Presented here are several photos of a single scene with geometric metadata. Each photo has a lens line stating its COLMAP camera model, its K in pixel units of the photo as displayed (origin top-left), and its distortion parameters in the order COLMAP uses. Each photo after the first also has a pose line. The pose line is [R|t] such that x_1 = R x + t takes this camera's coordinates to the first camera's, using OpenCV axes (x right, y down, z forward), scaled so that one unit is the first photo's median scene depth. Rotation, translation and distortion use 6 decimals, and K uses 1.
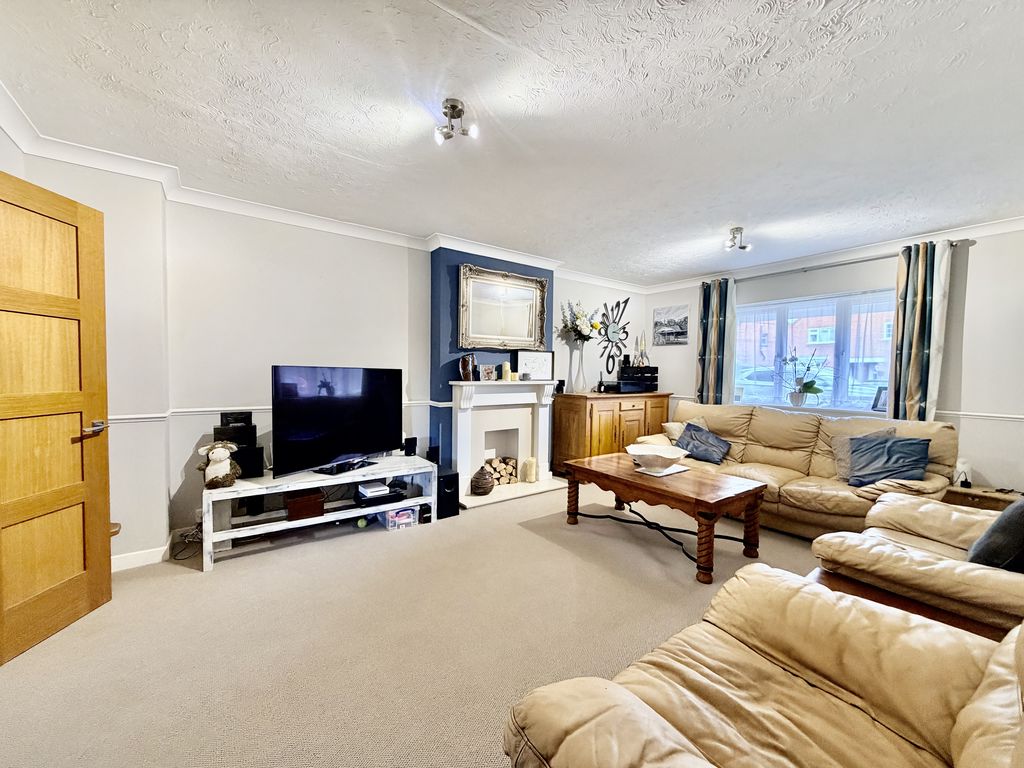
lens RADIAL K [[406.1, 0, 511.7], [0, 406.1, 386.6], [0, 0, 1]] dist [-0.002597, 0.000638]
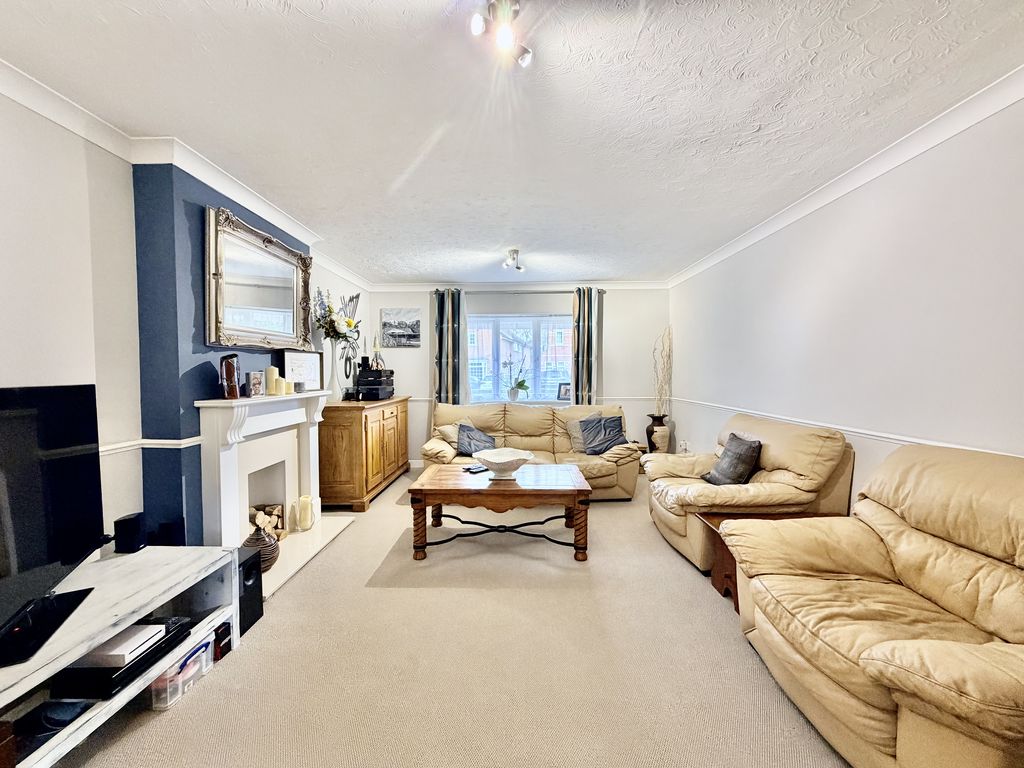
lens RADIAL K [[406.1, 0, 508.1], [0, 406.1, 386.1], [0, 0, 1]] dist [-0.002597, 0.000638]
pose [[0.605035, -0.043765, 0.794995, -0.333321], [0.041965, 0.998853, 0.023050, -0.028664], [-0.795092, 0.019416, 0.606178, 0.278674]]
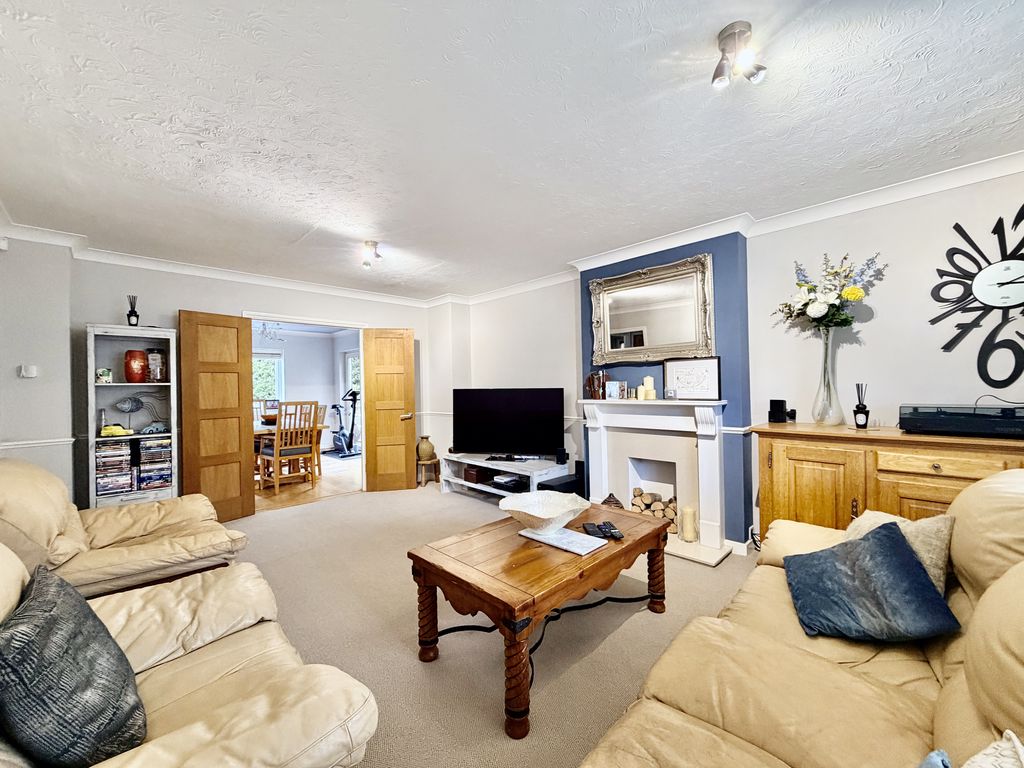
lens RADIAL K [[406.1, 0, 512.5], [0, 406.1, 386.3], [0, 0, 1]] dist [-0.002597, 0.000638]
pose [[0.156520, -0.020638, -0.987459, 0.782698], [-0.022573, 0.999446, -0.024467, -0.015735], [0.987417, 0.026120, 0.155968, 0.628529]]
